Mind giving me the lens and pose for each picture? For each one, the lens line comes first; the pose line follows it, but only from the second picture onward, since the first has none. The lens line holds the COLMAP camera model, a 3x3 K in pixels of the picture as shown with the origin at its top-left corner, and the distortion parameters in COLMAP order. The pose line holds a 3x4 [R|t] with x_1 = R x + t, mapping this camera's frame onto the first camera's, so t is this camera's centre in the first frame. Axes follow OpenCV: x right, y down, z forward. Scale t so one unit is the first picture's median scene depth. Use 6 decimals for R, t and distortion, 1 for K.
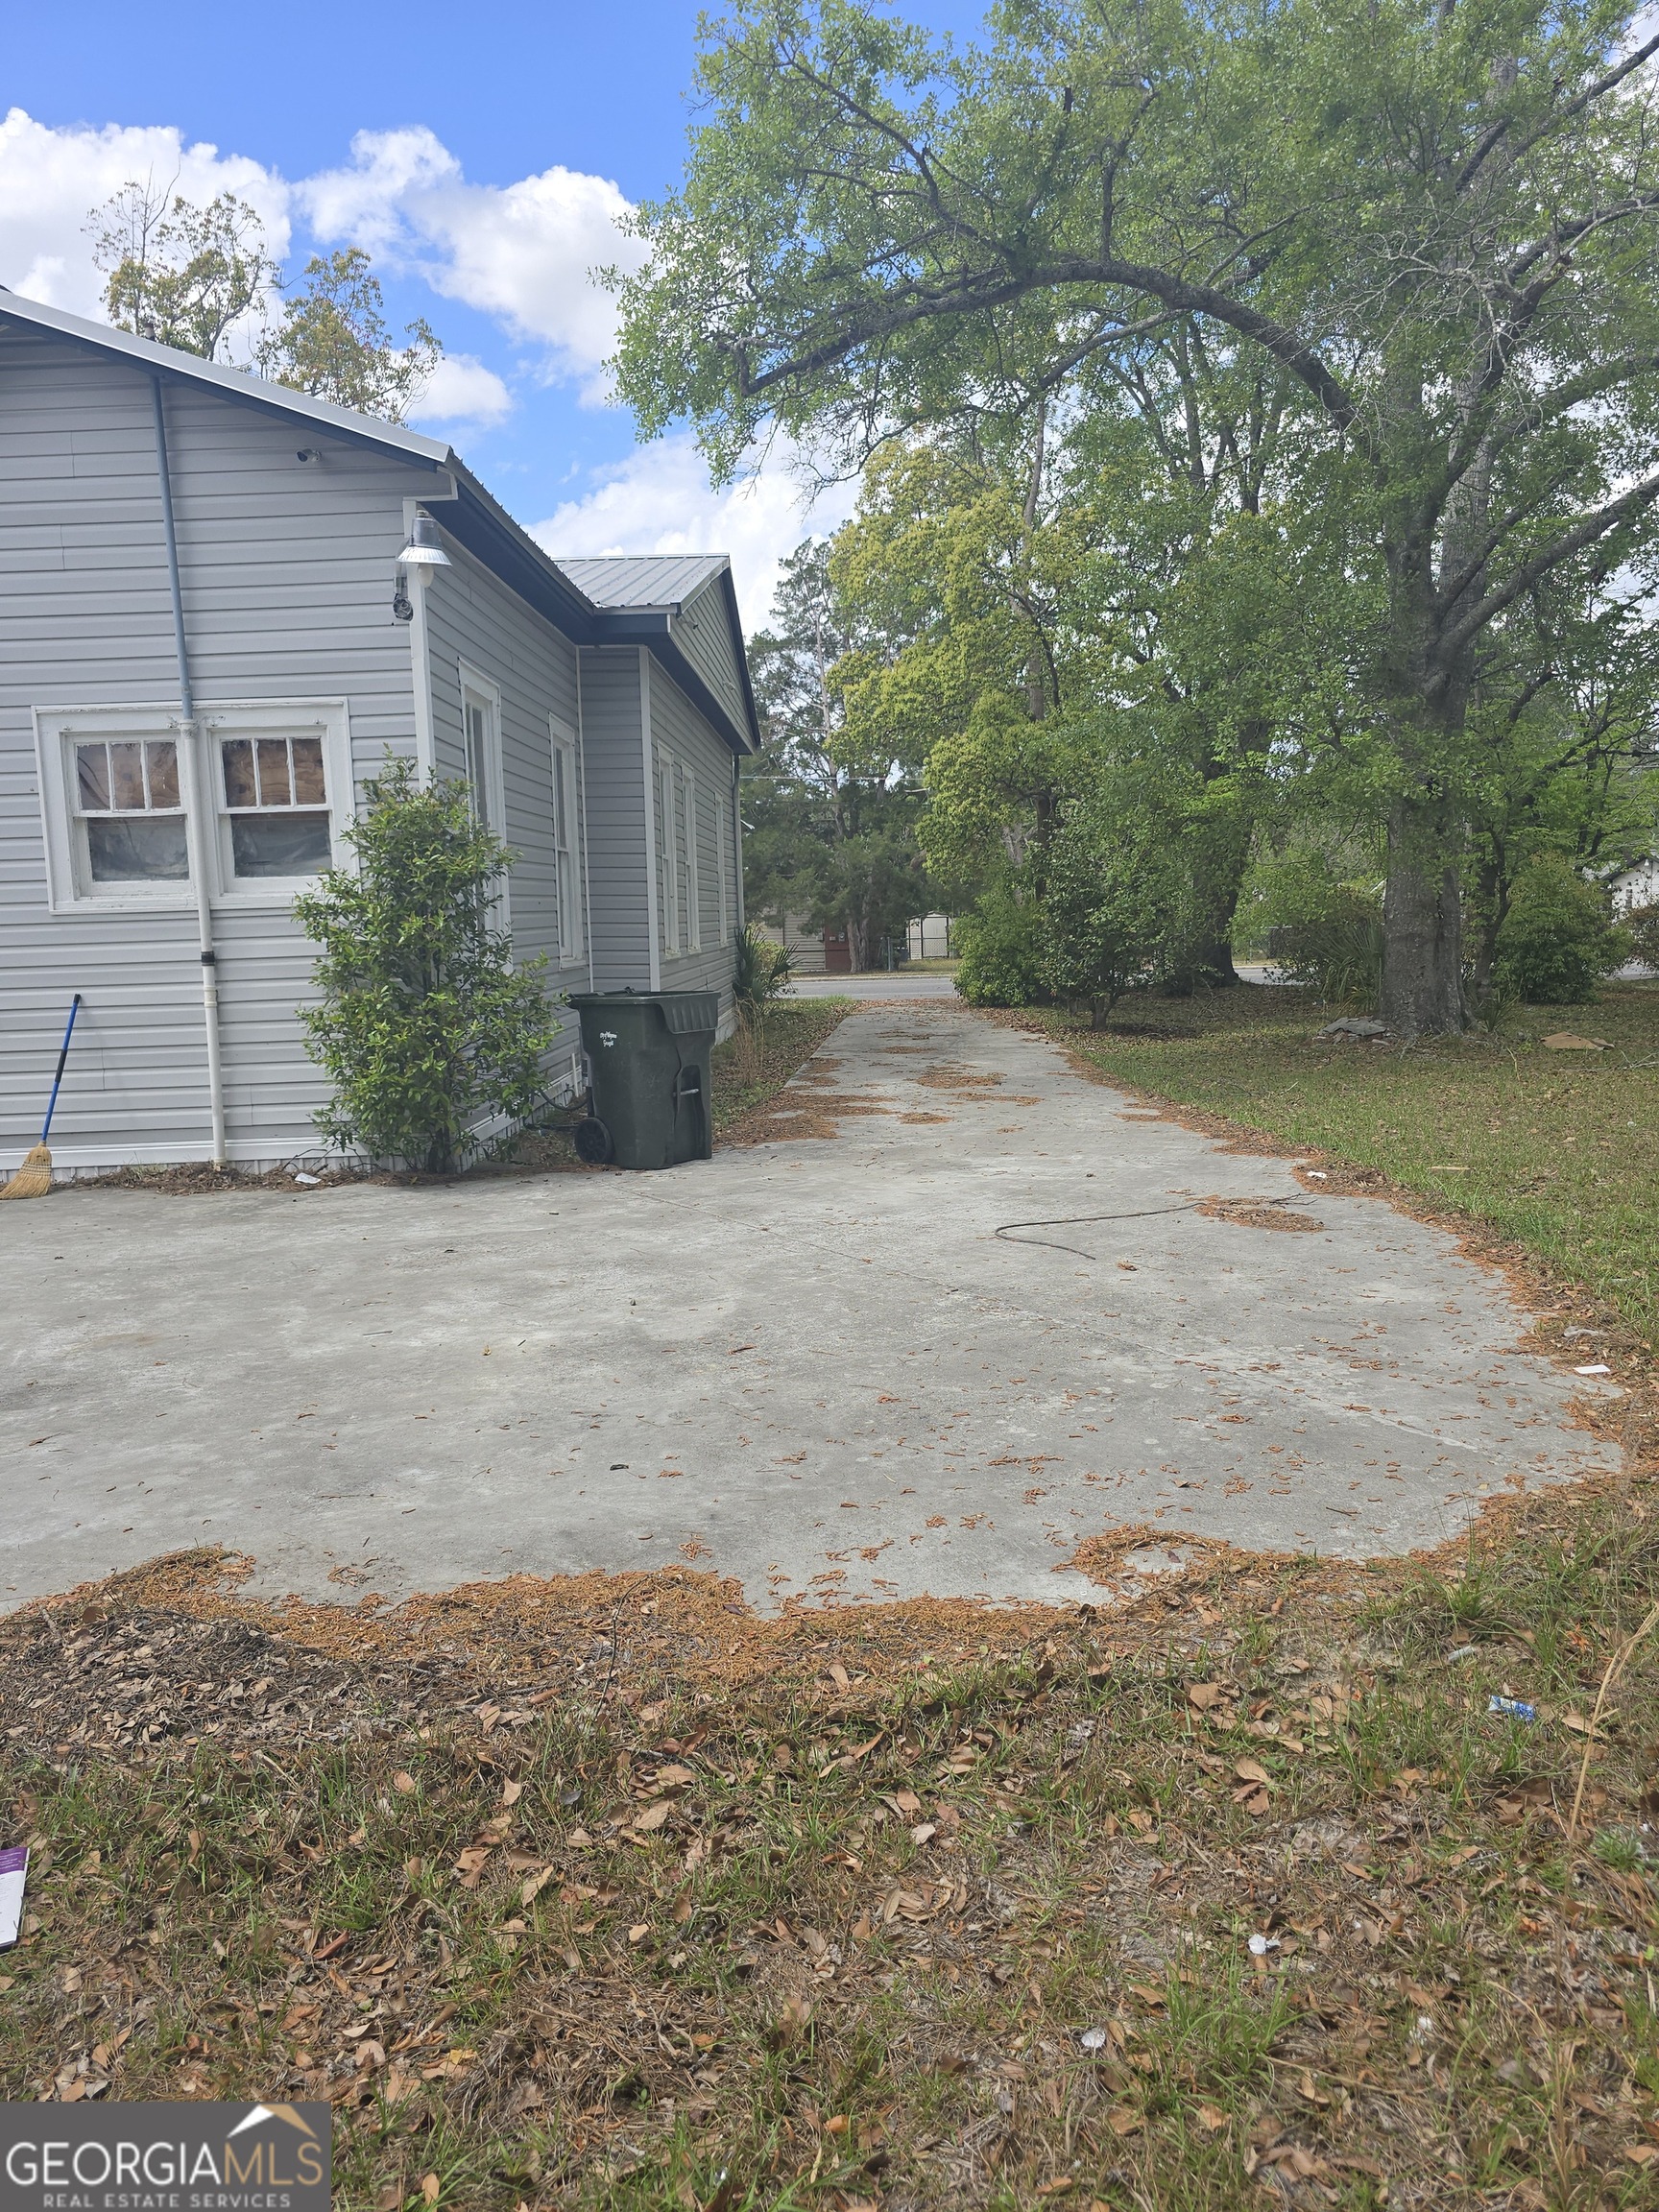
lens RADIAL K [[1486.7, 0, 858.4], [0, 1486.7, 1092.1], [0, 0, 1]] dist [0.050439, -0.043237]
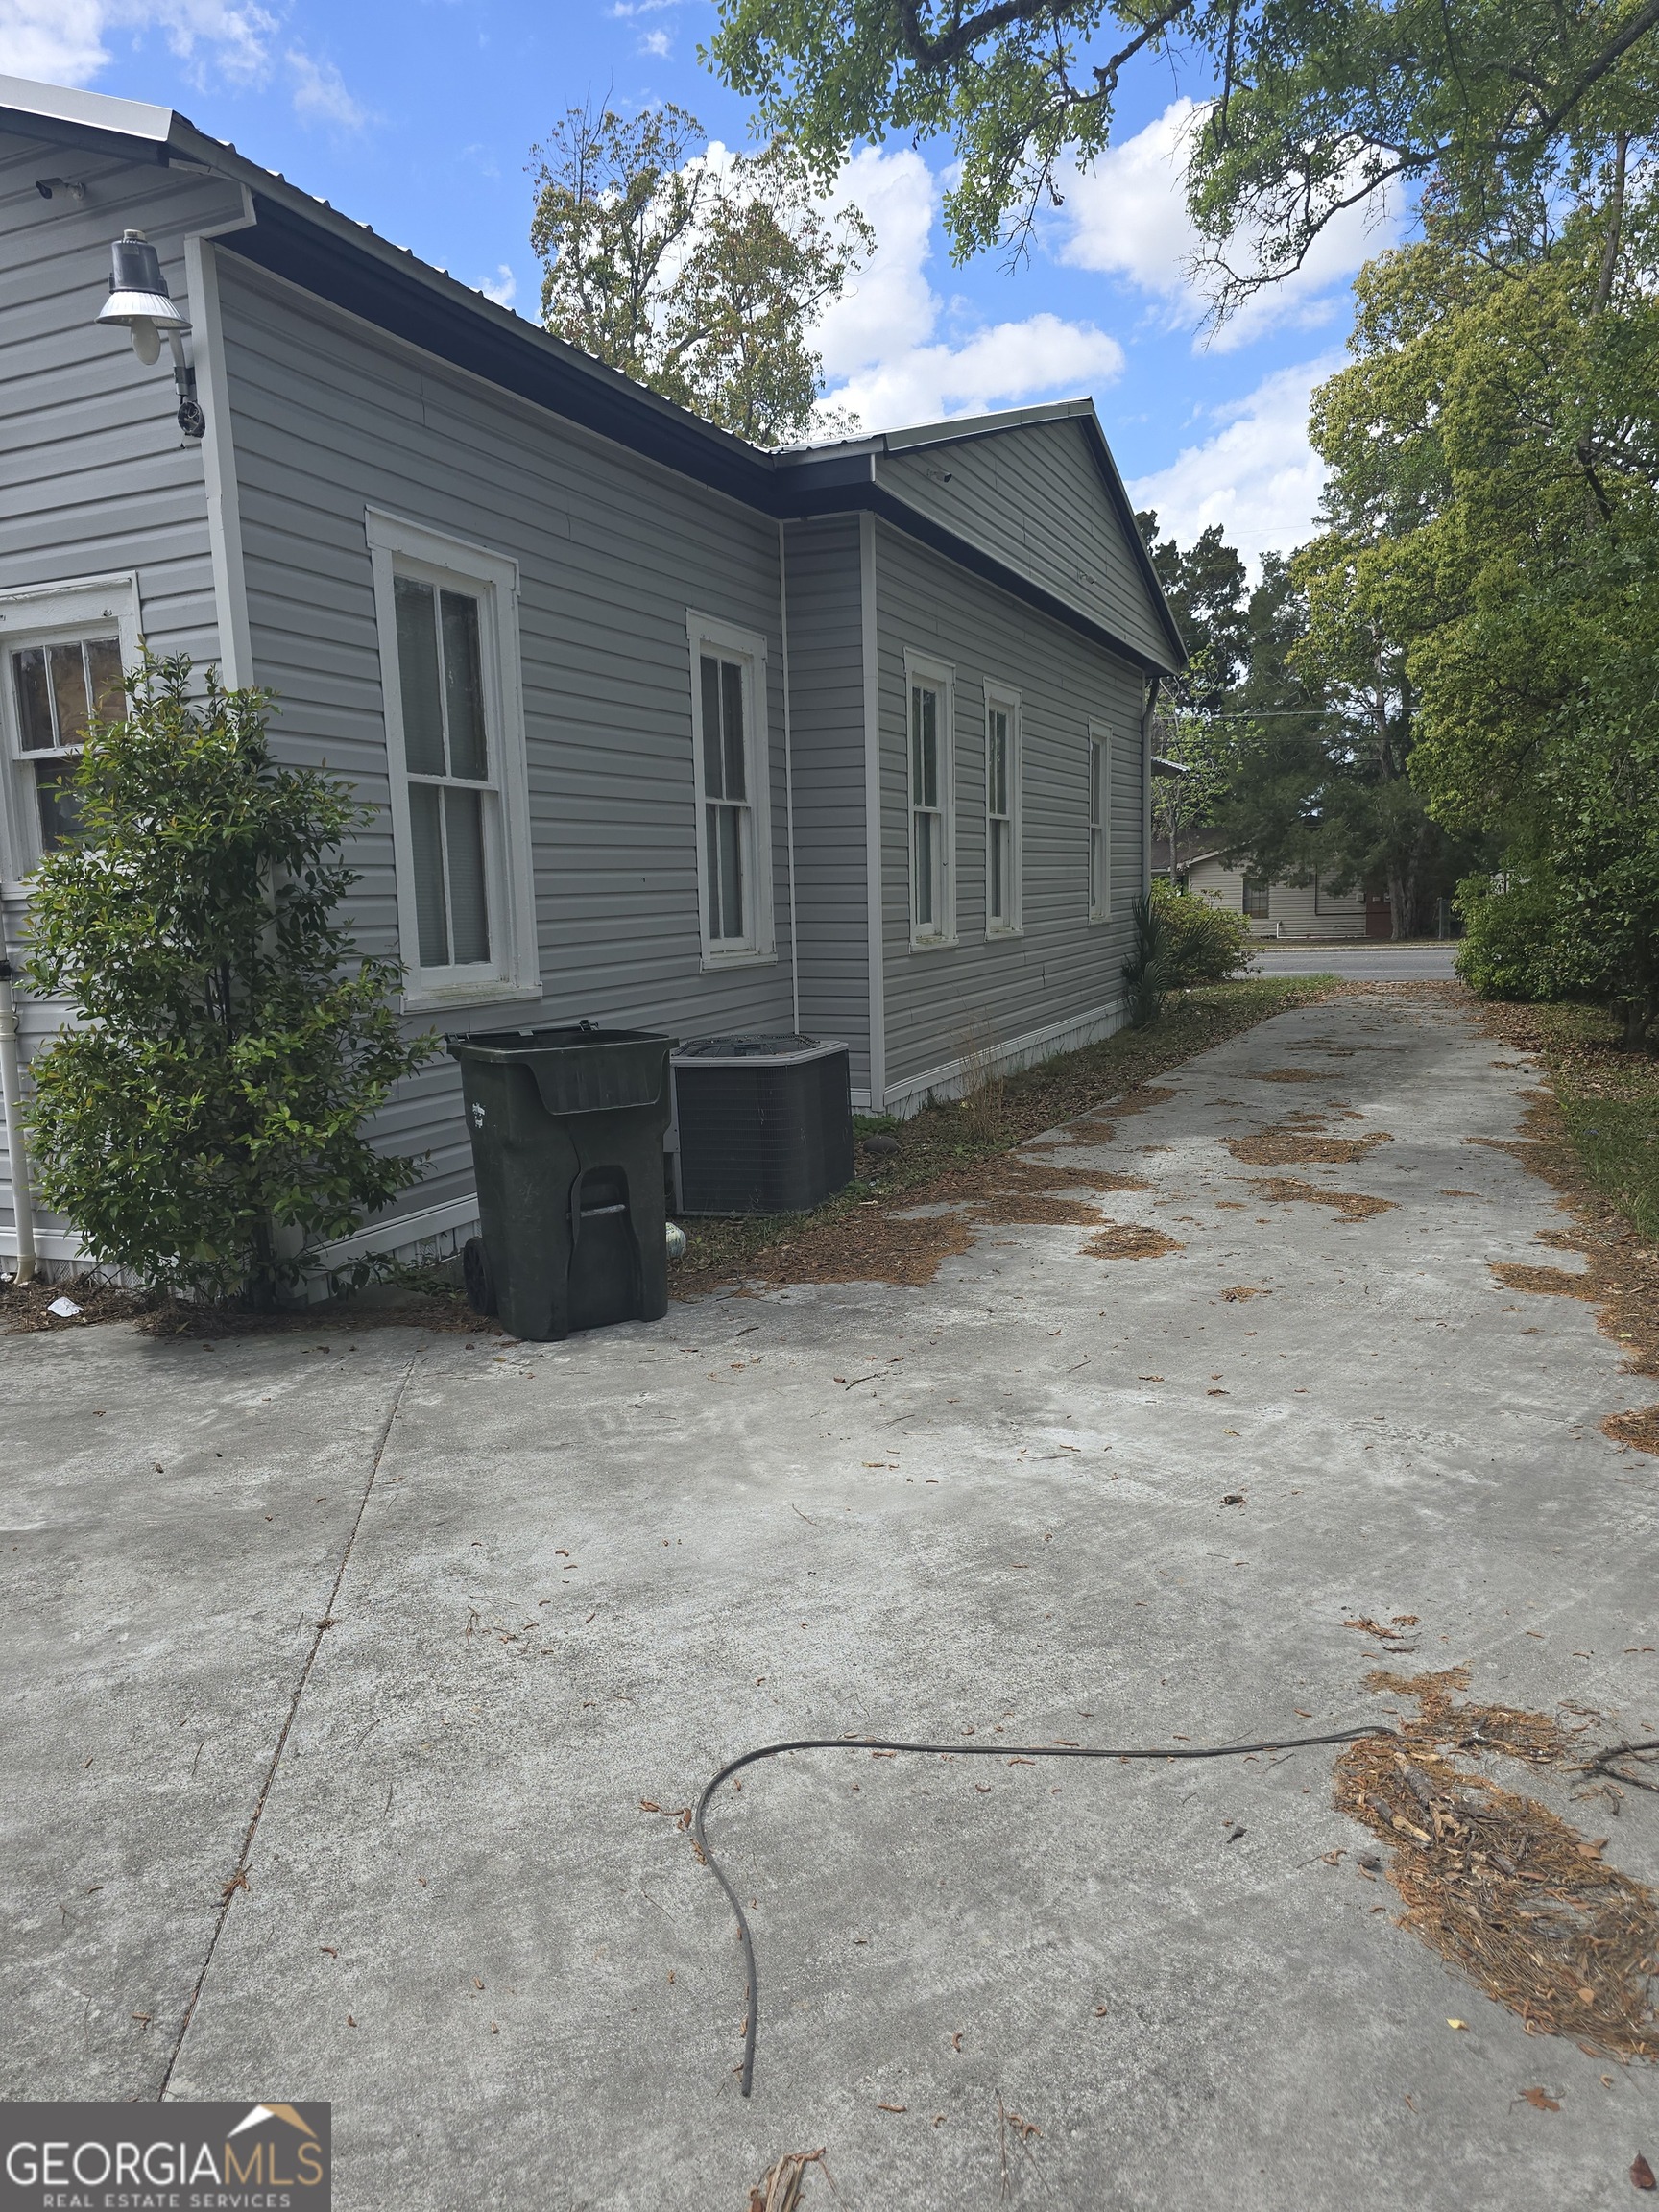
lens RADIAL K [[1509.5, 0, 829.5], [0, 1509.5, 1106.0], [0, 0, 1]] dist [0.011833, 0.003722]
pose [[0.924119, 0.050736, -0.378722, 0.194138], [-0.037079, 0.998375, 0.043272, -0.071314], [0.380303, -0.025946, 0.924498, 0.496642]]
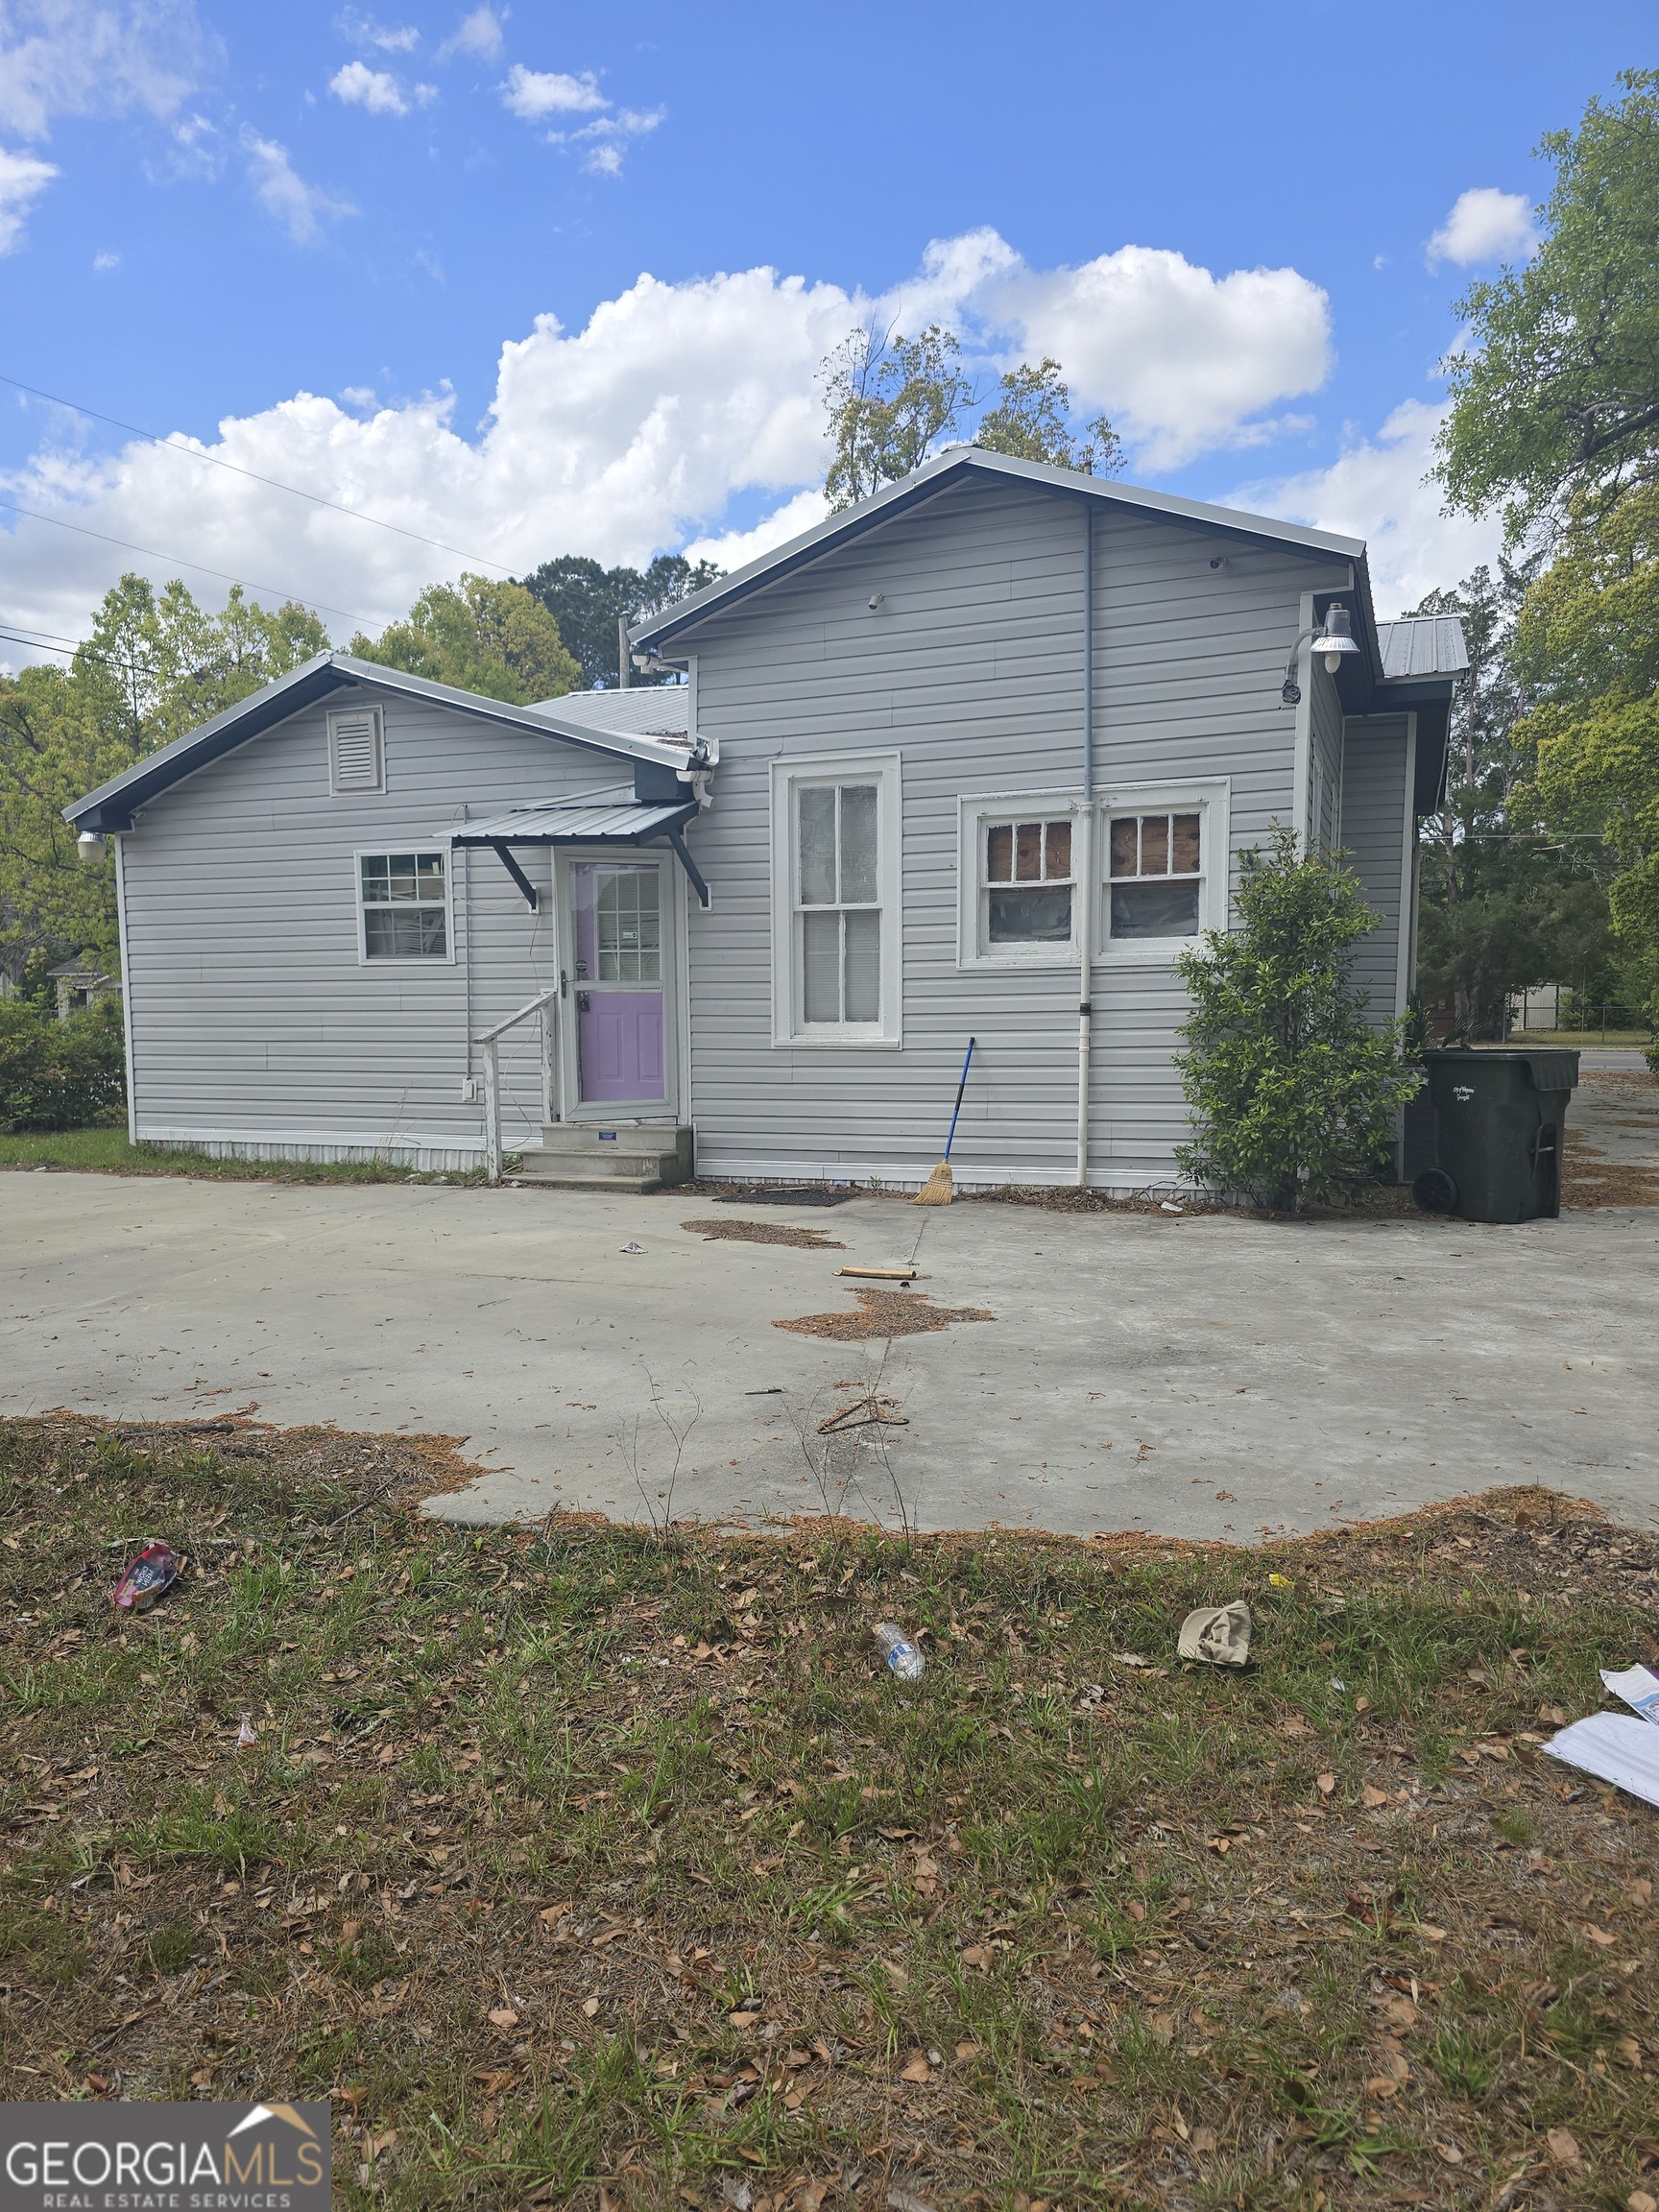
lens RADIAL K [[1476.1, 0, 818.9], [0, 1476.1, 1132.0], [0, 0, 1]] dist [0.064830, -0.087816]
pose [[0.929393, 0.052781, -0.365299, -0.206428], [-0.058589, 0.998271, -0.004824, 0.022174], [0.364412, 0.025886, 0.930878, -0.126024]]
